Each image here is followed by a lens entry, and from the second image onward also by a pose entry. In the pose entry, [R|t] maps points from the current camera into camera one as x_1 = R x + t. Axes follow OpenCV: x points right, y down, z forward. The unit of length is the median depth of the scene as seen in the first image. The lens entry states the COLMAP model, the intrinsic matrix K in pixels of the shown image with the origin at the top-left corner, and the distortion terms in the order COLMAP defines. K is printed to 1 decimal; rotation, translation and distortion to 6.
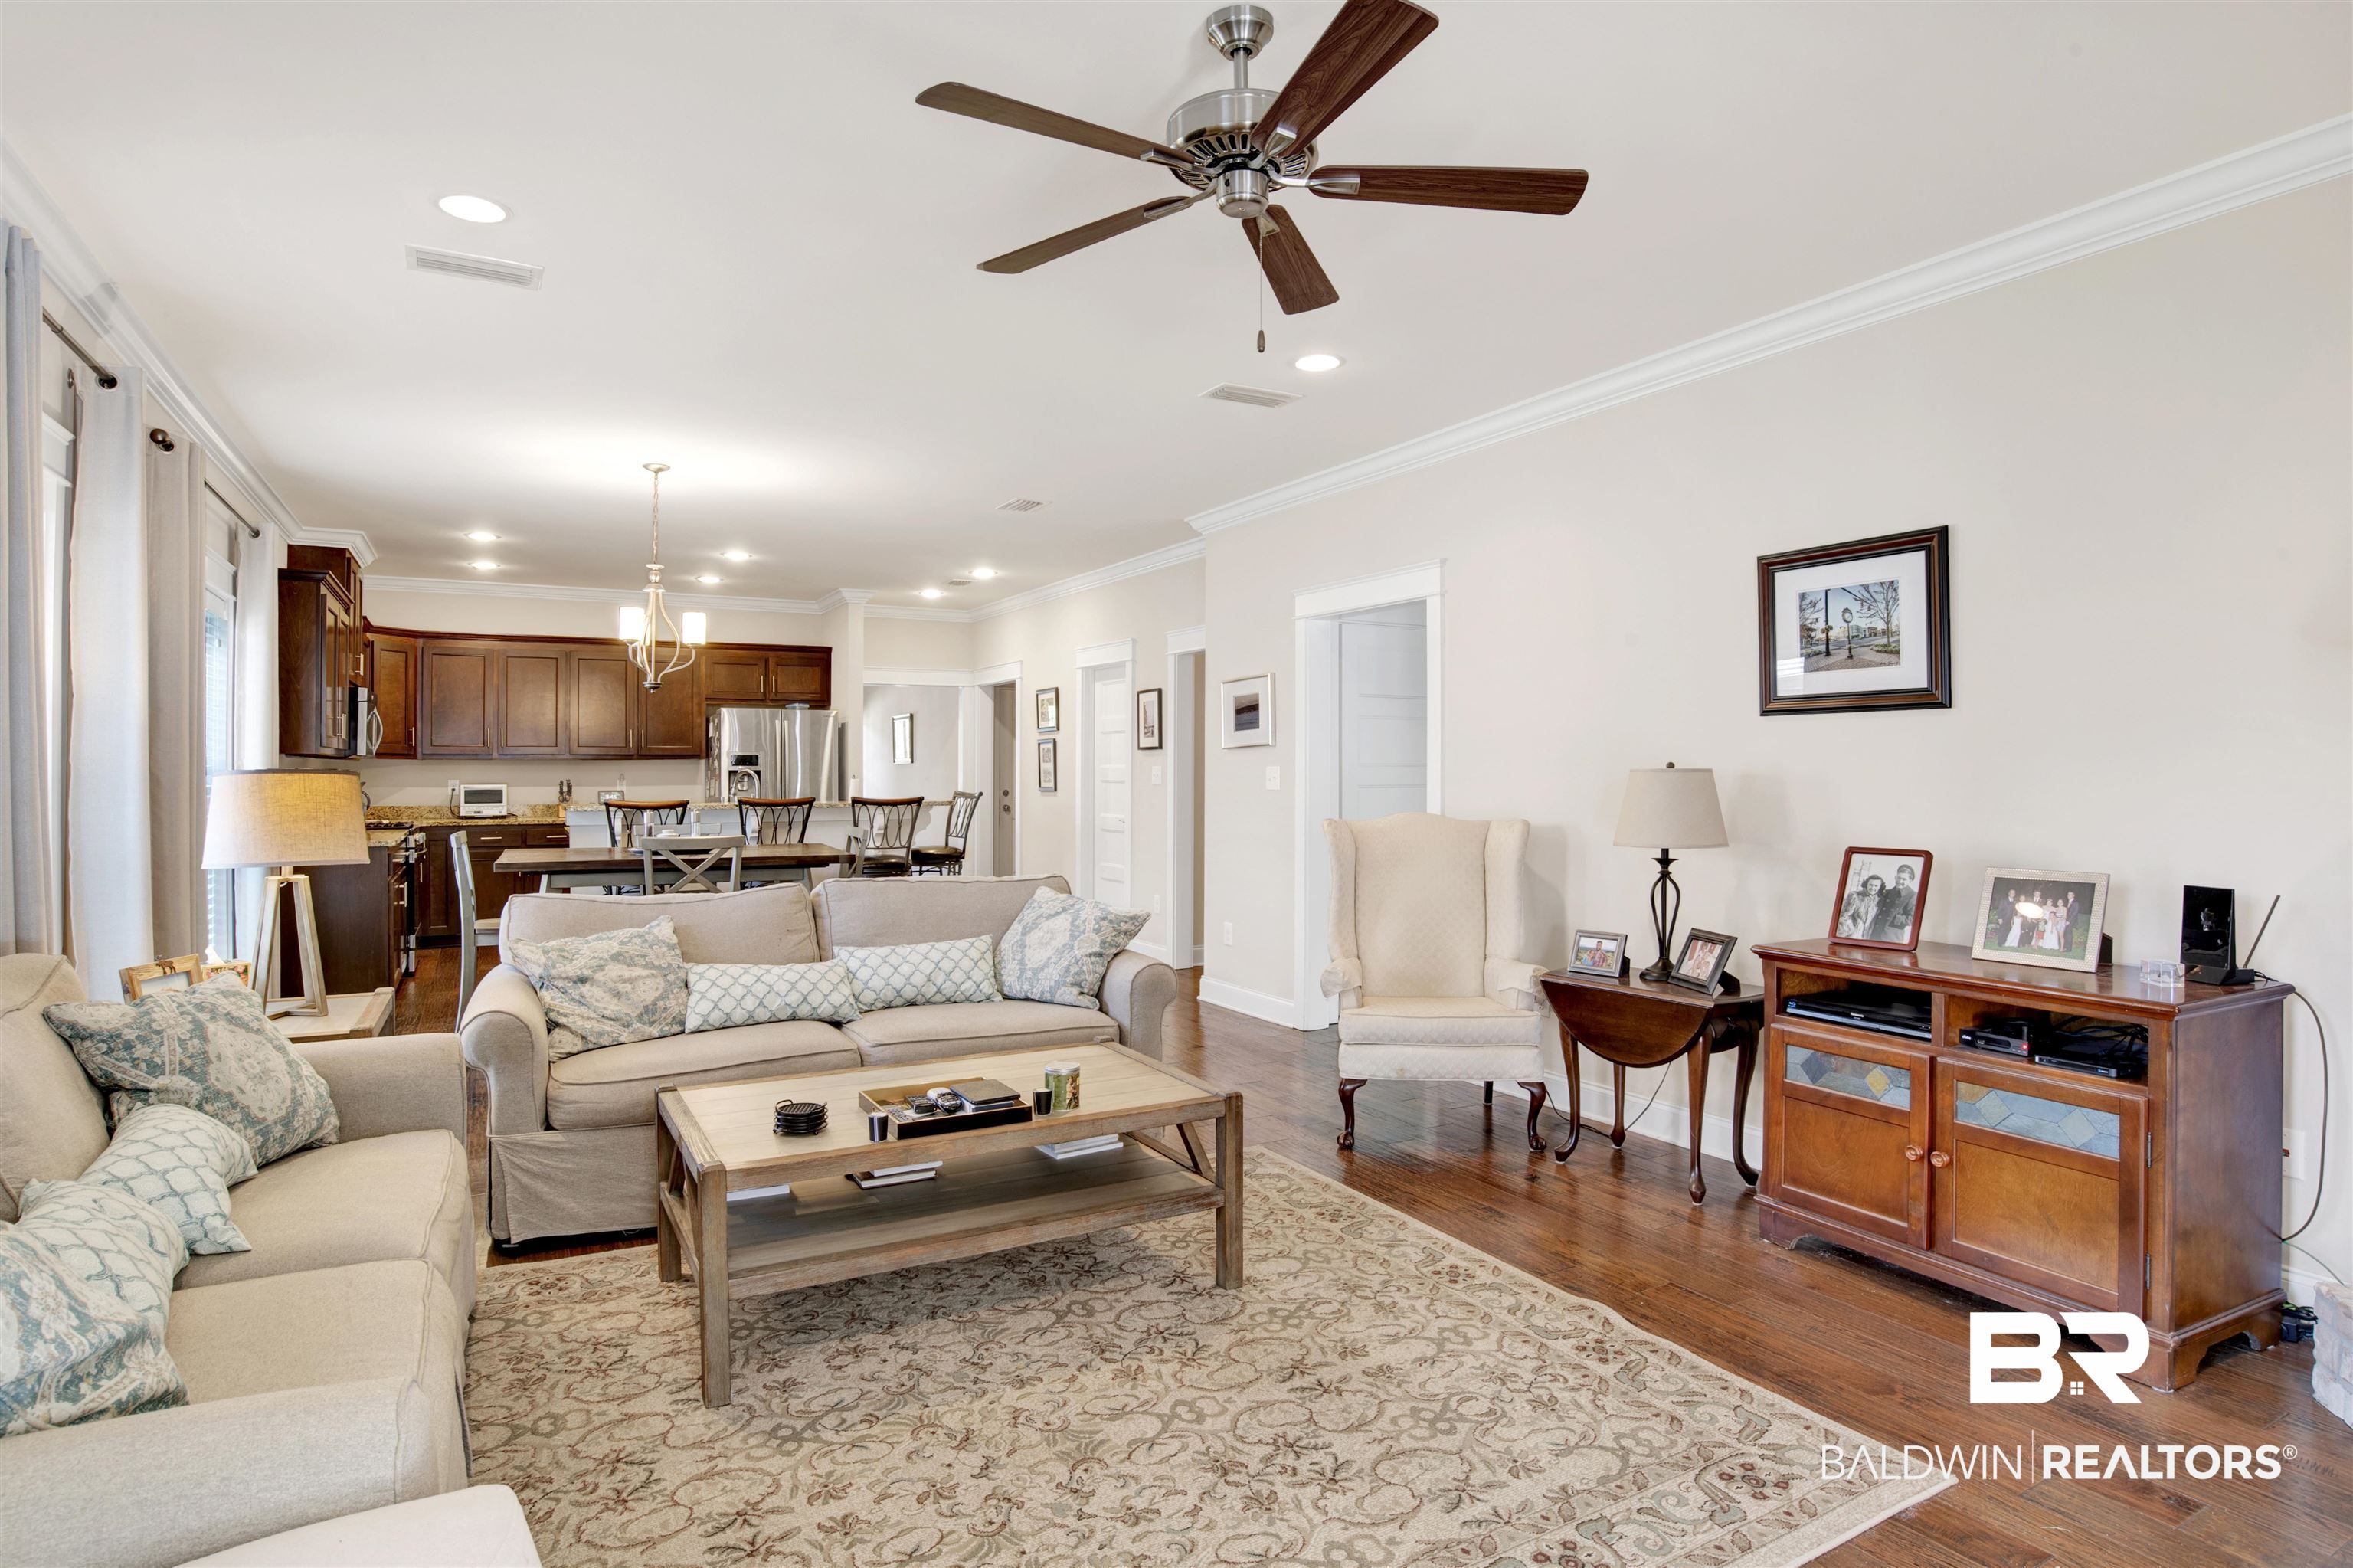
lens RADIAL K [[1263.3, 0, 1216.6], [0, 1263.3, 776.1], [0, 0, 1]] dist [-0.079275, 0.000192]
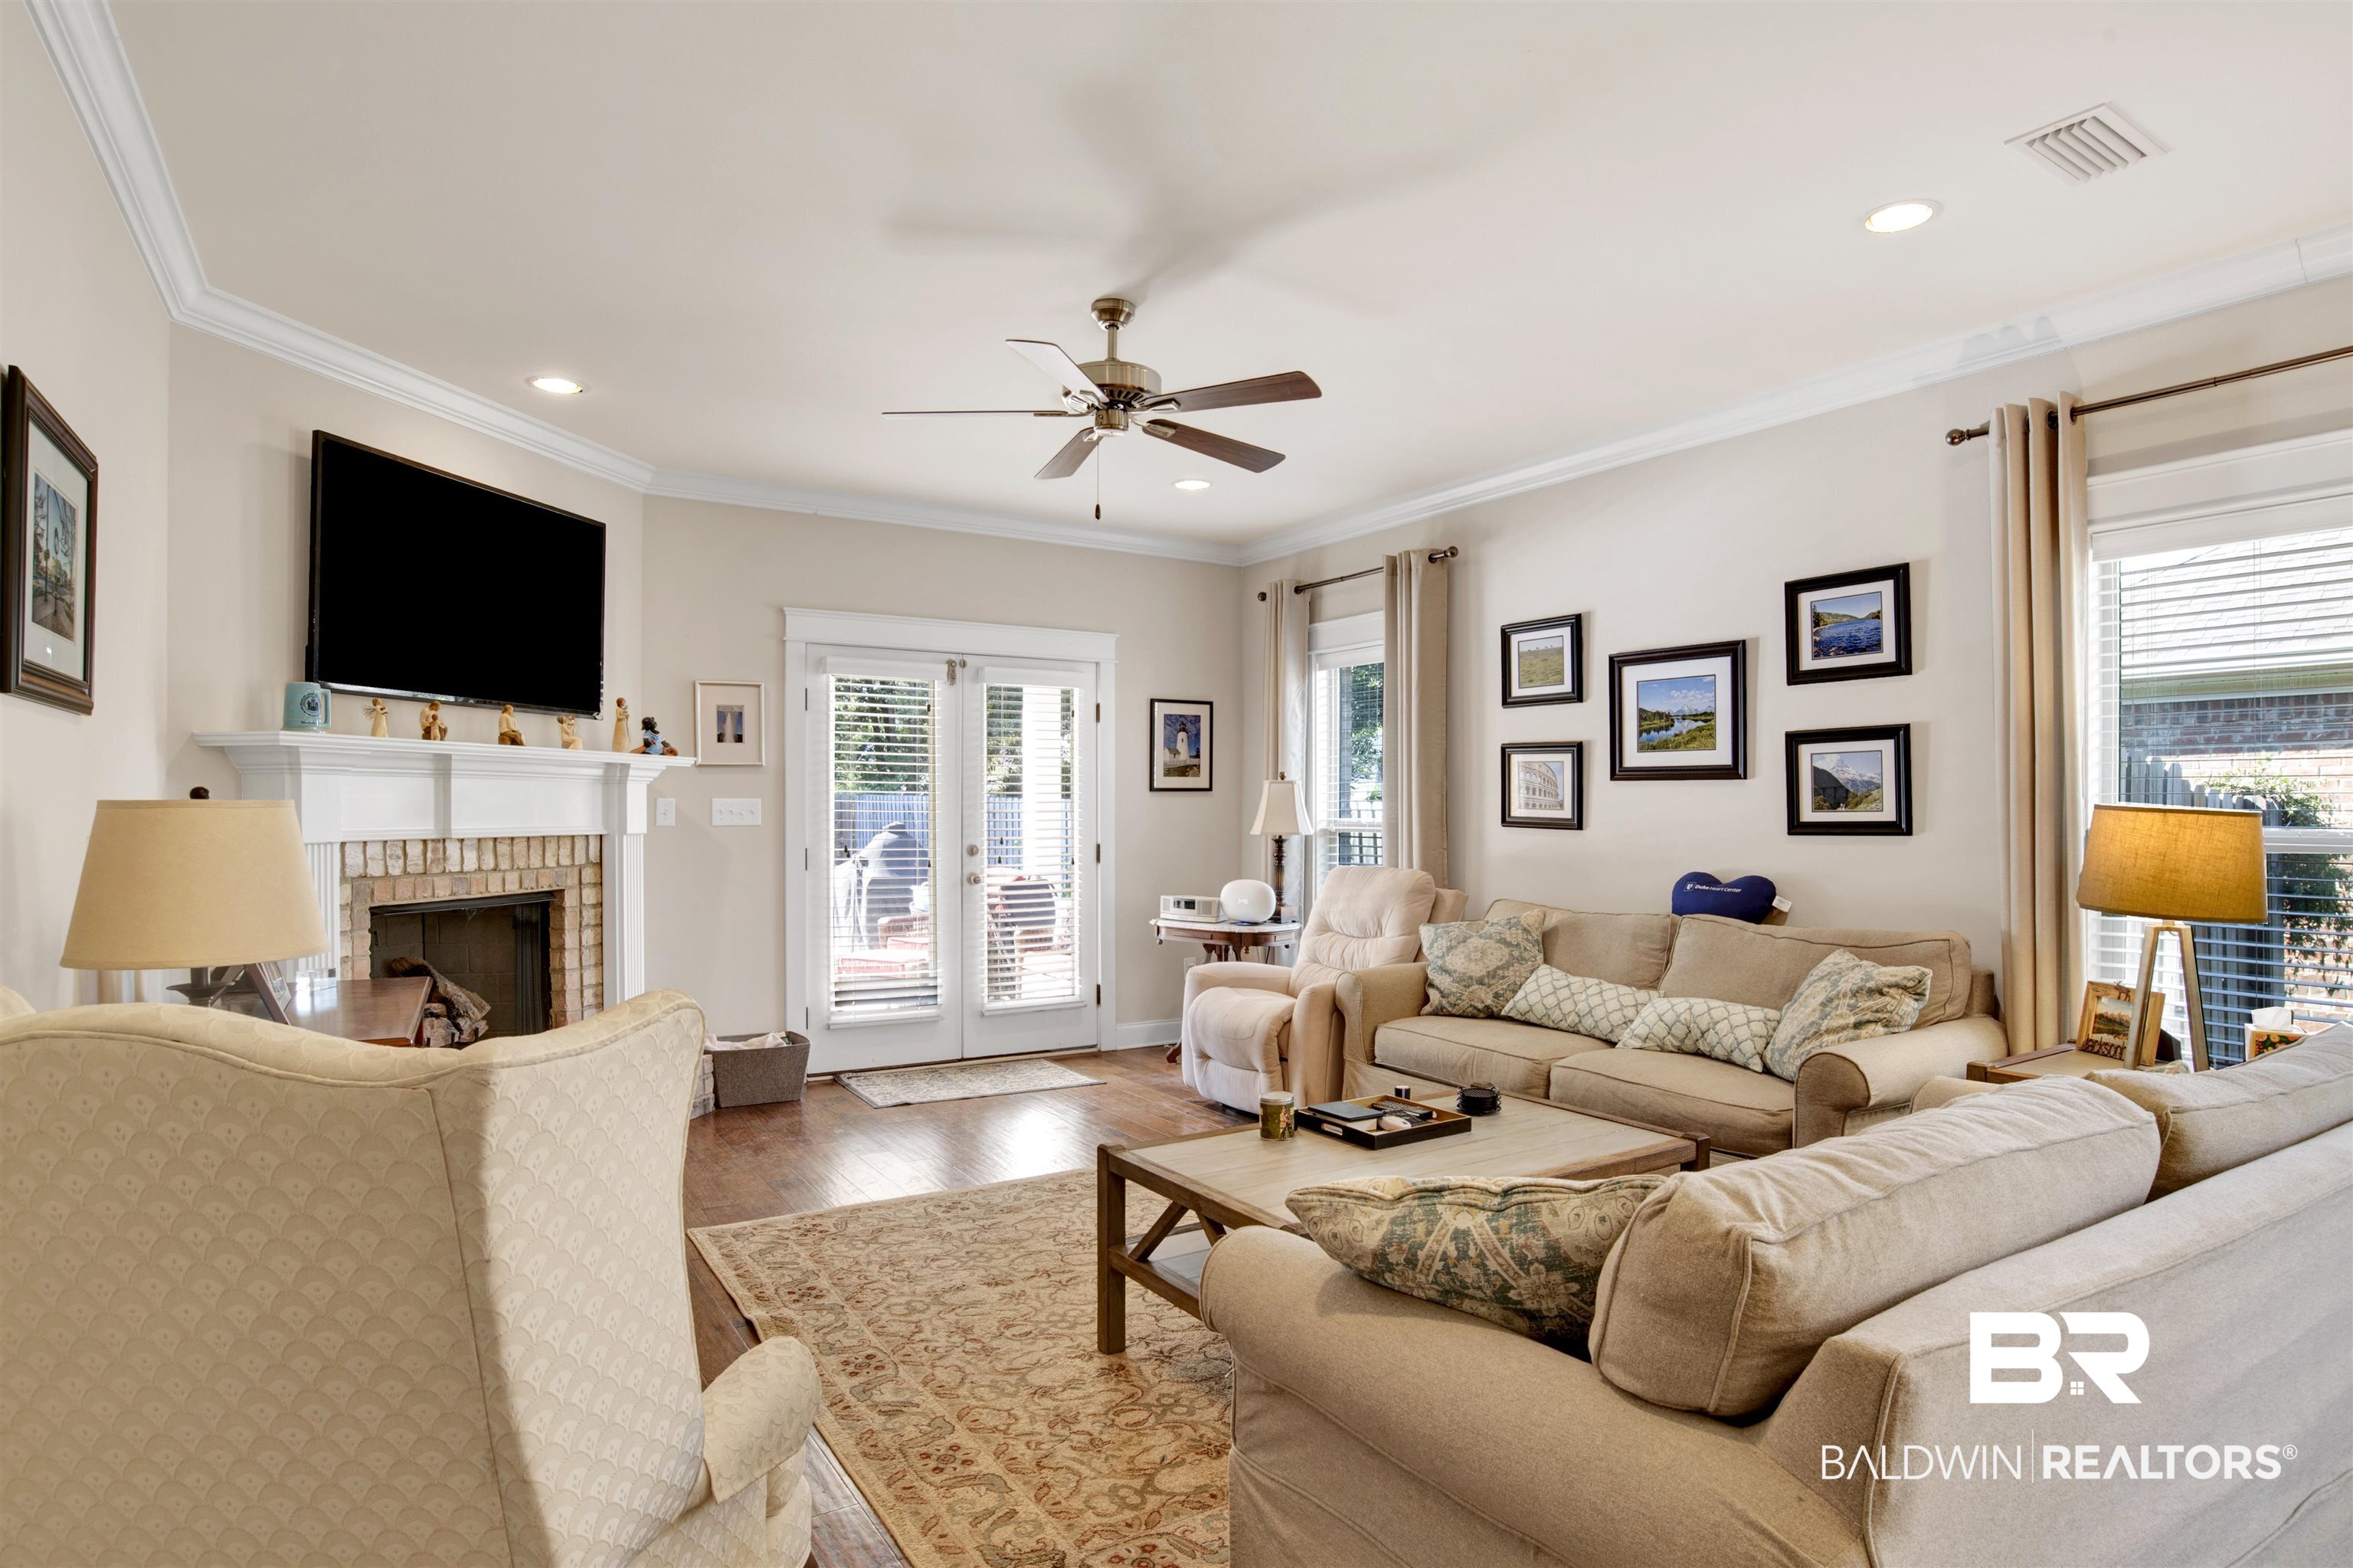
lens RADIAL K [[1291.2, 0, 1179.0], [0, 1291.2, 831.2], [0, 0, 1]] dist [-0.034538, 0.030139]
pose [[-0.999593, -0.004094, -0.028234, -0.010567], [-0.004619, 0.999817, 0.018585, -0.005169], [0.028152, 0.018708, -0.999429, 1.754378]]
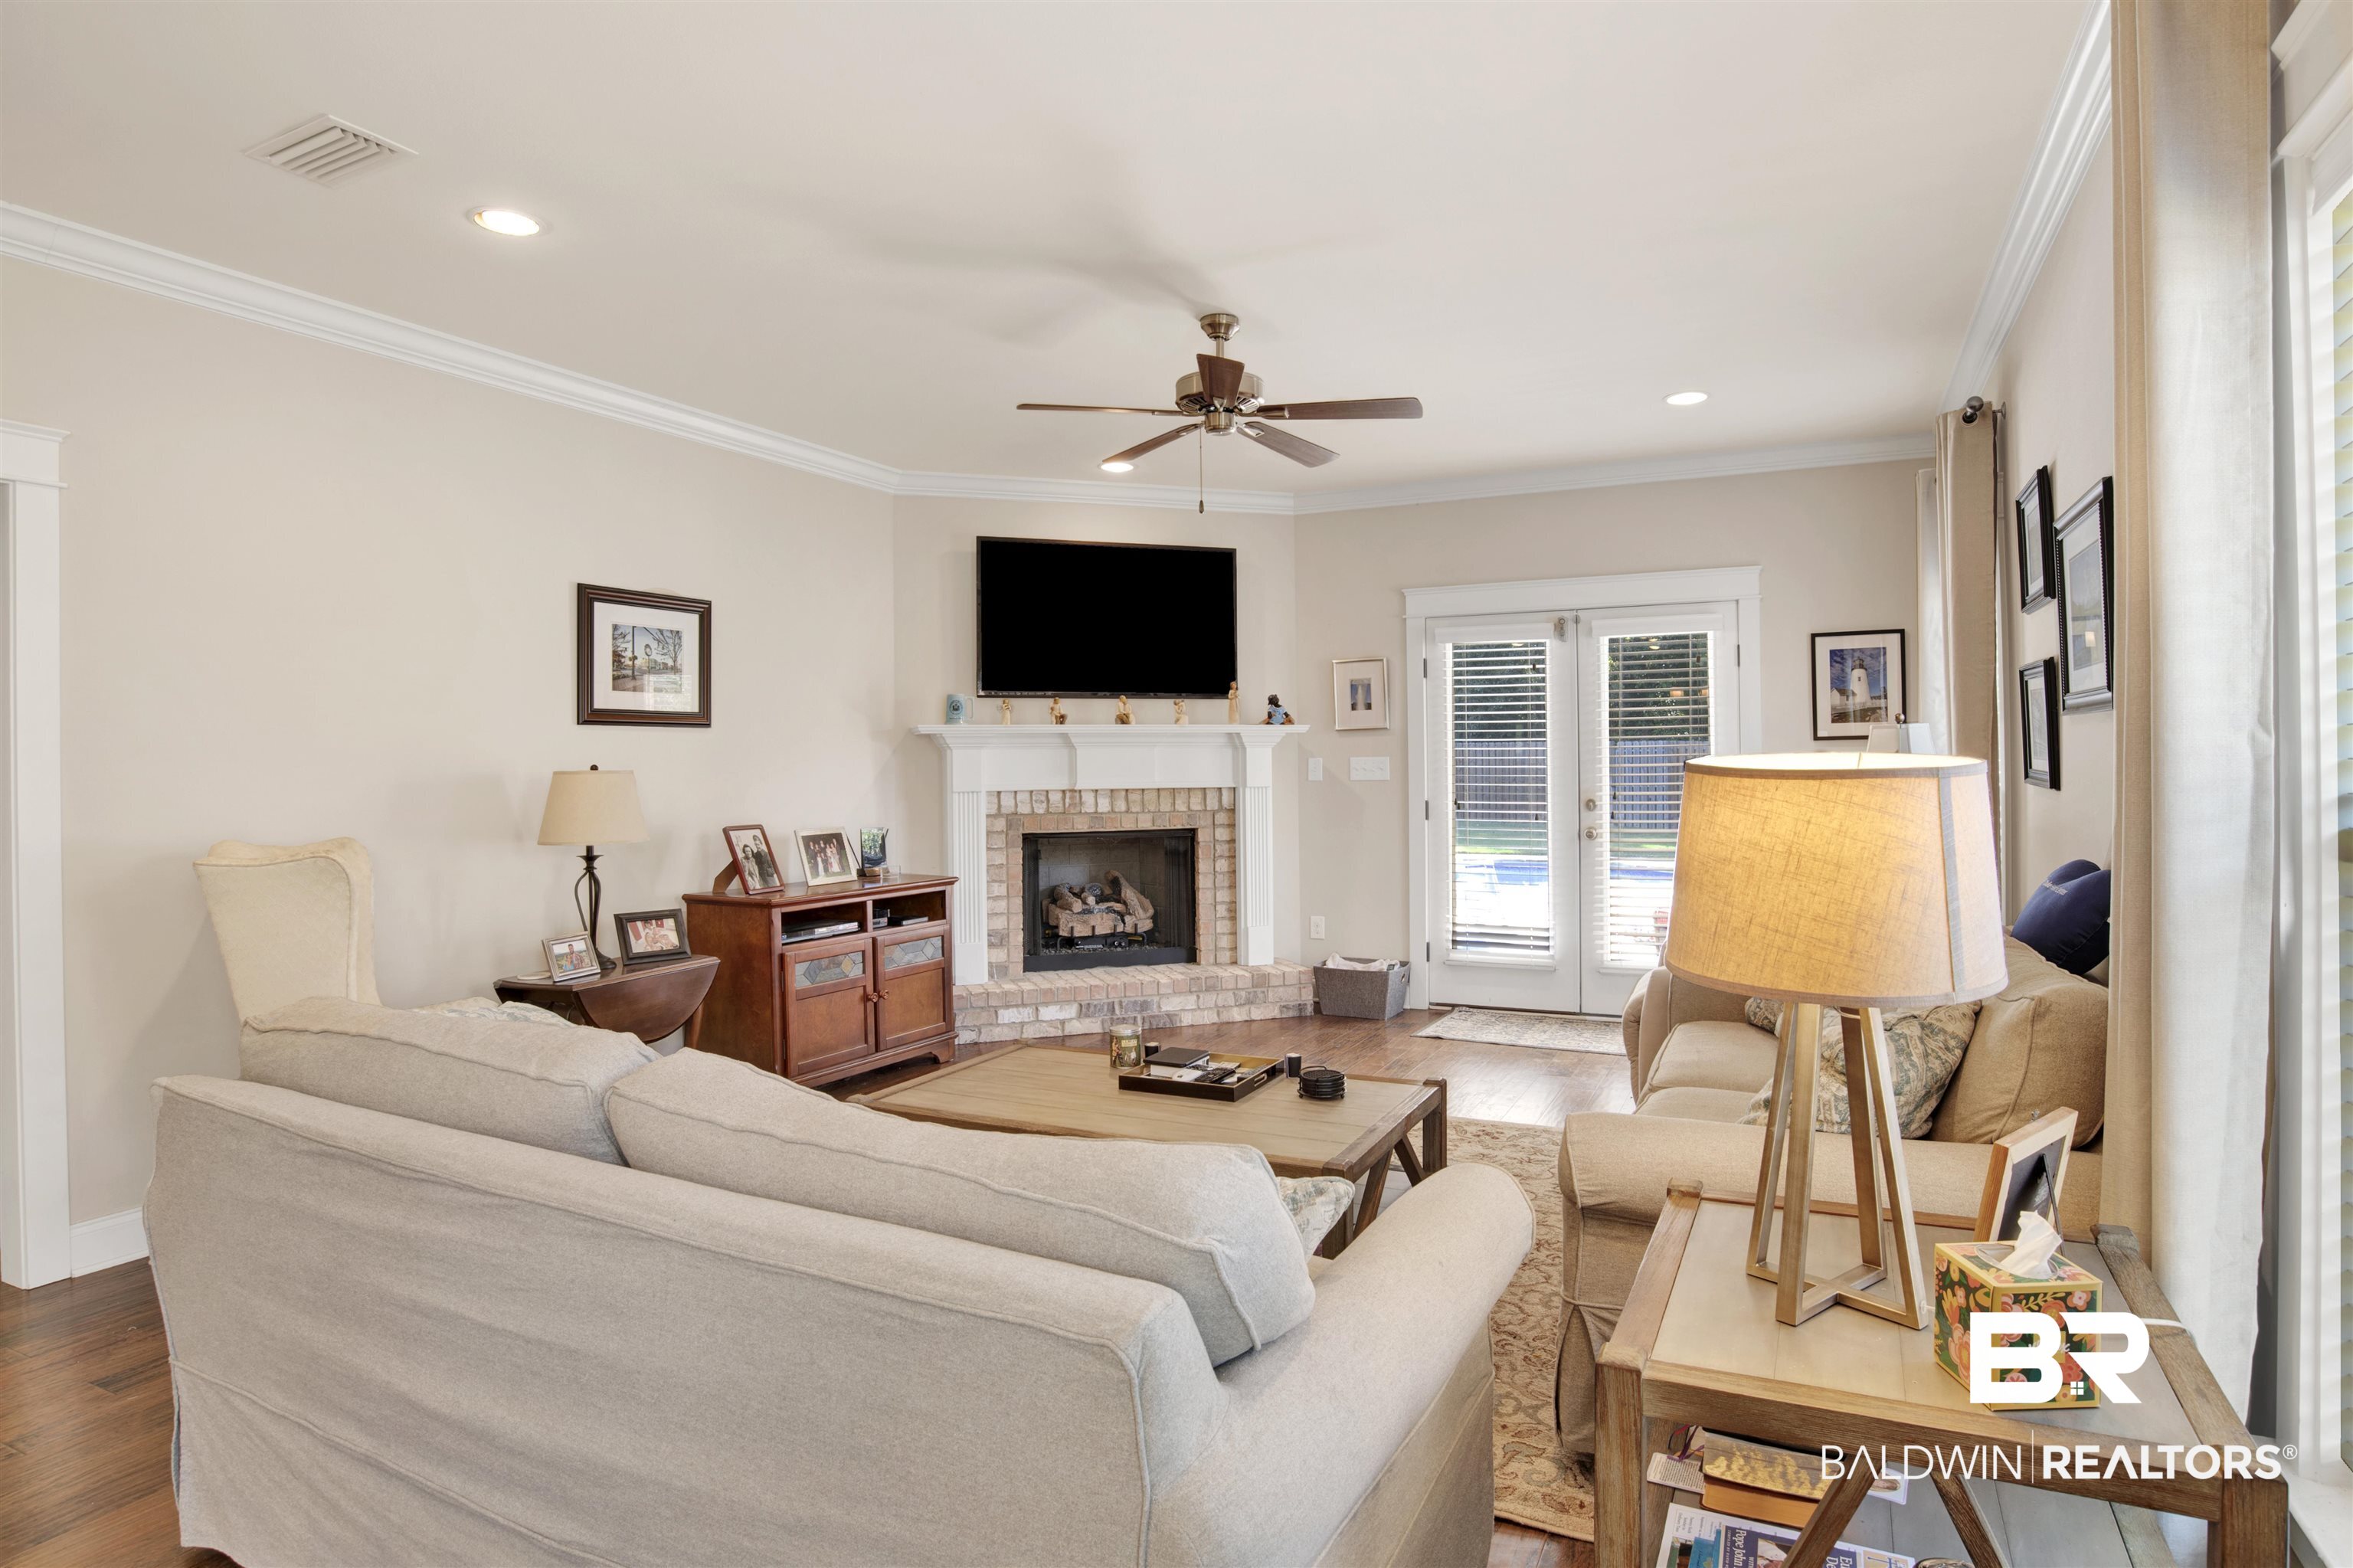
lens RADIAL K [[1263.3, 0, 1216.6], [0, 1263.3, 776.1], [0, 0, 1]] dist [-0.079275, 0.000192]
pose [[-0.574136, -0.001705, 0.818758, -0.944333], [0.011123, 0.999889, 0.009881, -0.006820], [-0.818684, 0.014780, -0.574054, 1.357785]]
